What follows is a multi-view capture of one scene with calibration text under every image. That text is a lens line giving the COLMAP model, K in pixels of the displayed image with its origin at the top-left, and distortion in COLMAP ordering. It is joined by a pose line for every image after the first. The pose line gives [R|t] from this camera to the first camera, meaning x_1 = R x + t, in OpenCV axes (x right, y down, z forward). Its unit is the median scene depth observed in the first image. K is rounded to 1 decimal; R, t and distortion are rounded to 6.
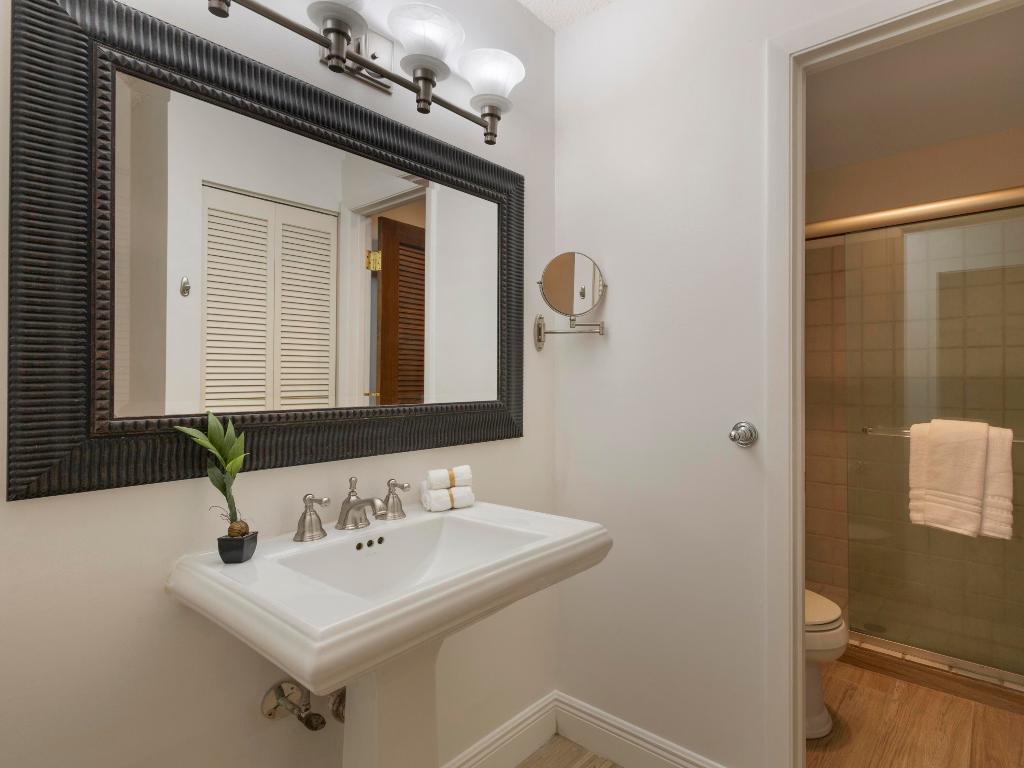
lens RADIAL K [[610.6, 0, 524.8], [0, 610.6, 382.1], [0, 0, 1]] dist [0.052944, -0.000945]
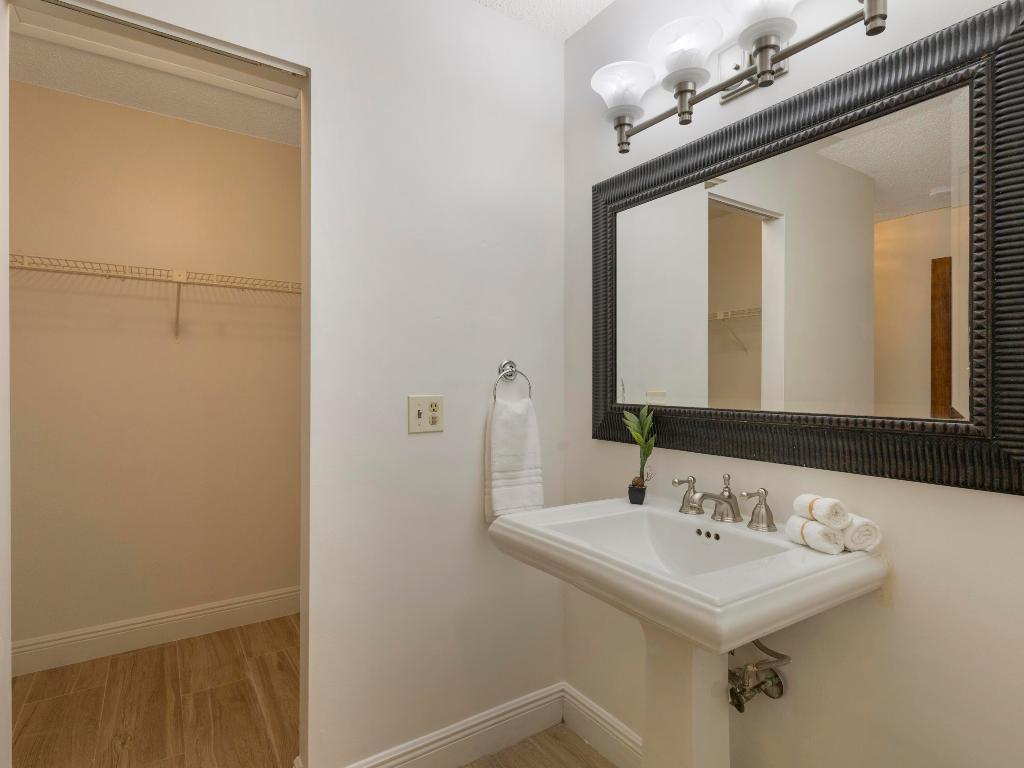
lens RADIAL K [[534.8, 0, 512.0], [0, 534.8, 384.0], [0, 0, 1]] dist [0.035784, -0.001088]
pose [[-0.305821, 0.000871, -0.952089, 0.735920], [-0.006383, 0.999975, 0.002965, -0.003094], [0.952068, 0.006984, -0.305808, 0.933794]]
